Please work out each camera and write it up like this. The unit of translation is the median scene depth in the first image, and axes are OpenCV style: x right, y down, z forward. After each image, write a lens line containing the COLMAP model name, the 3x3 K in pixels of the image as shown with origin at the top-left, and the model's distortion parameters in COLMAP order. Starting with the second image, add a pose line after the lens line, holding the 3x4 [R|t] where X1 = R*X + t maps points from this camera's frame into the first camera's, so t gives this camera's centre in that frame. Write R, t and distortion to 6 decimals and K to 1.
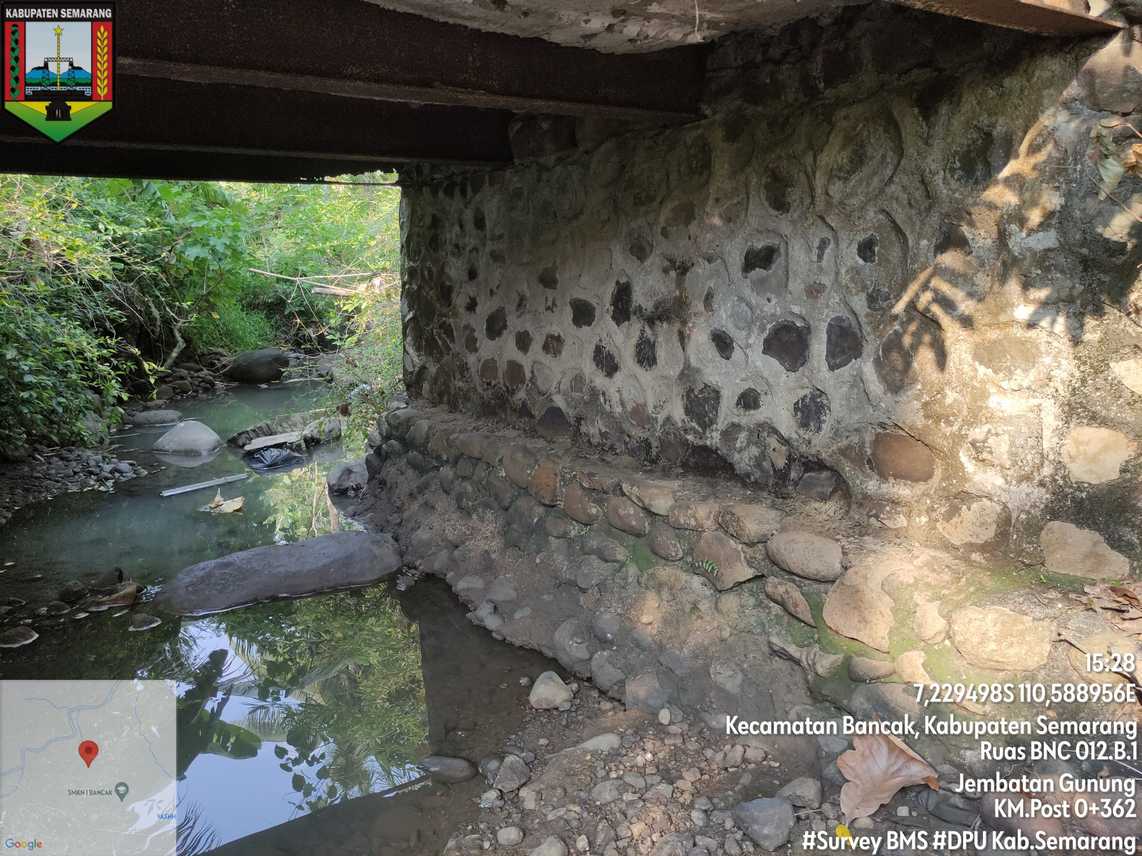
lens RADIAL K [[842.4, 0, 568.7], [0, 842.4, 426.5], [0, 0, 1]] dist [0.061766, -0.068765]
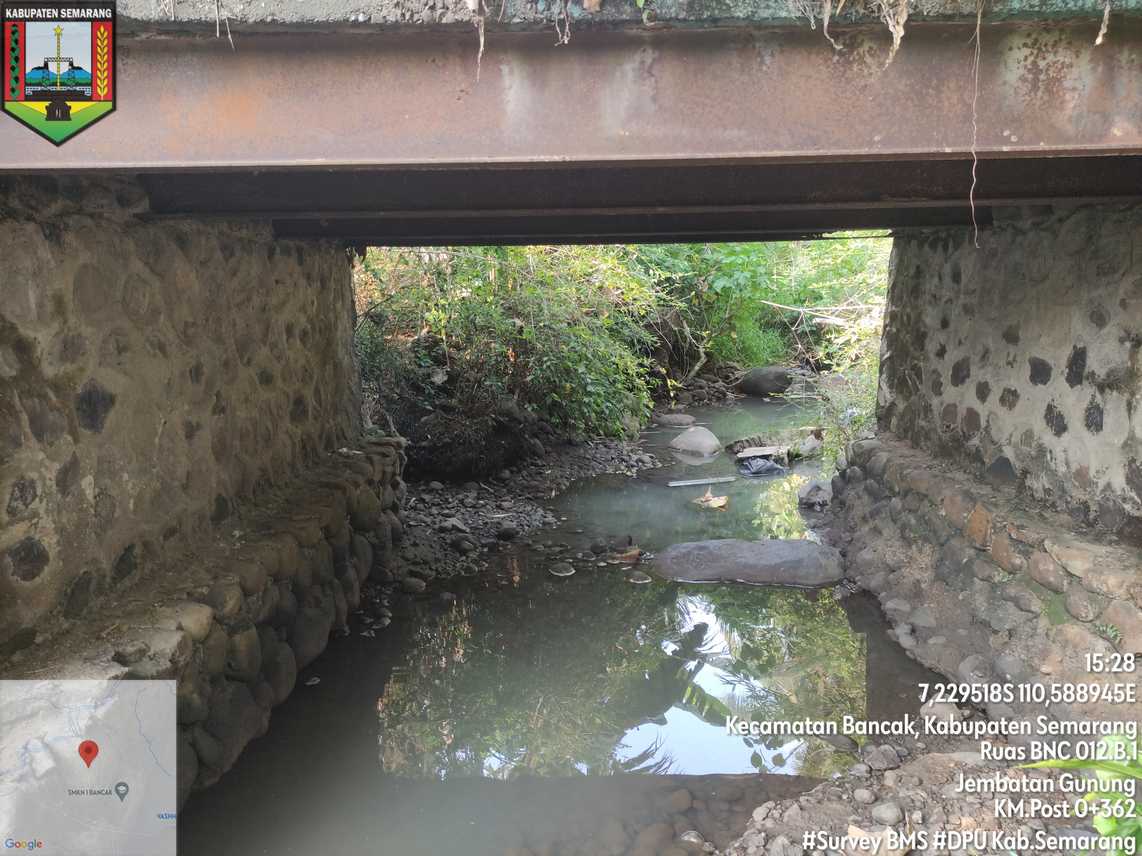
lens RADIAL K [[842.4, 0, 568.7], [0, 842.4, 426.5], [0, 0, 1]] dist [0.061766, -0.068765]
pose [[0.826420, 0.104685, -0.553236, 0.119634], [-0.110868, 0.993583, 0.022395, -0.025507], [0.552030, 0.042828, 0.832723, -0.182124]]
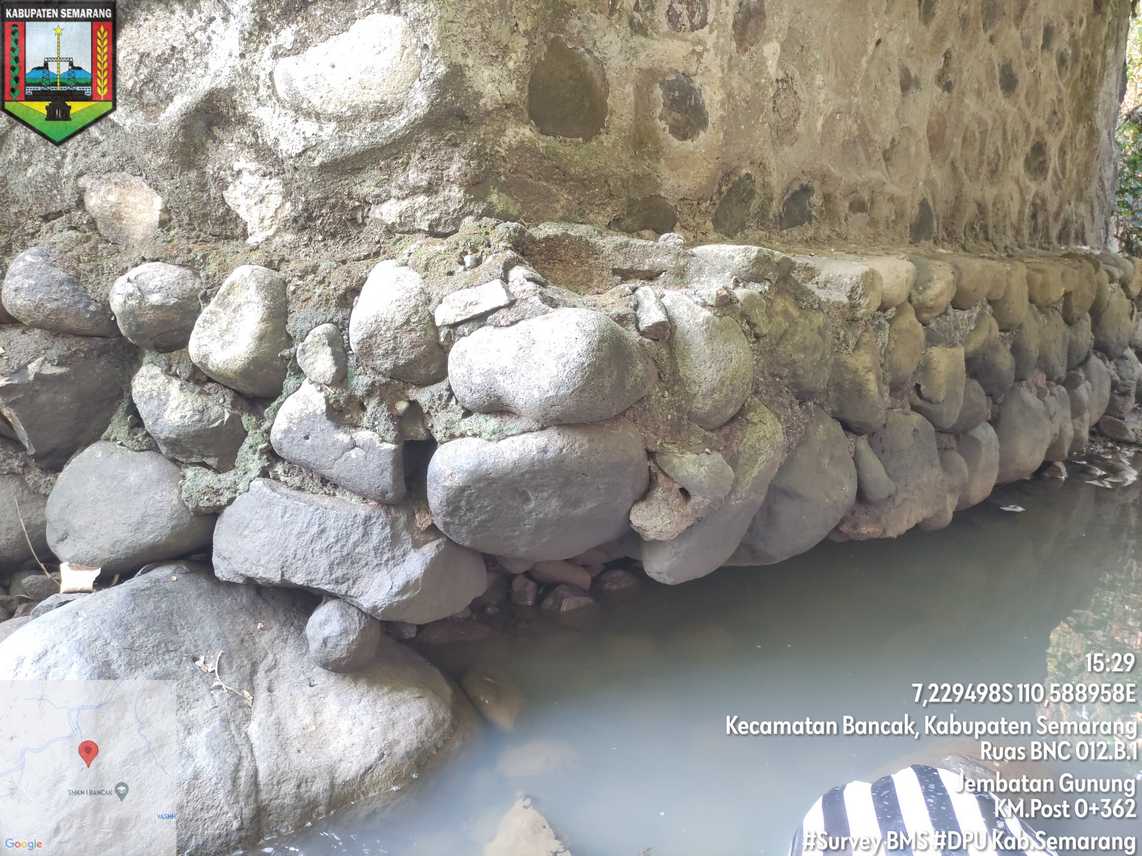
lens RADIAL K [[847.0, 0, 568.0], [0, 847.0, 424.2], [0, 0, 1]] dist [0.042806, -0.039119]
pose [[0.232968, 0.220021, -0.947268, -0.108710], [-0.203940, 0.963464, 0.173627, 0.214140], [0.950860, 0.152736, 0.269327, -0.025656]]
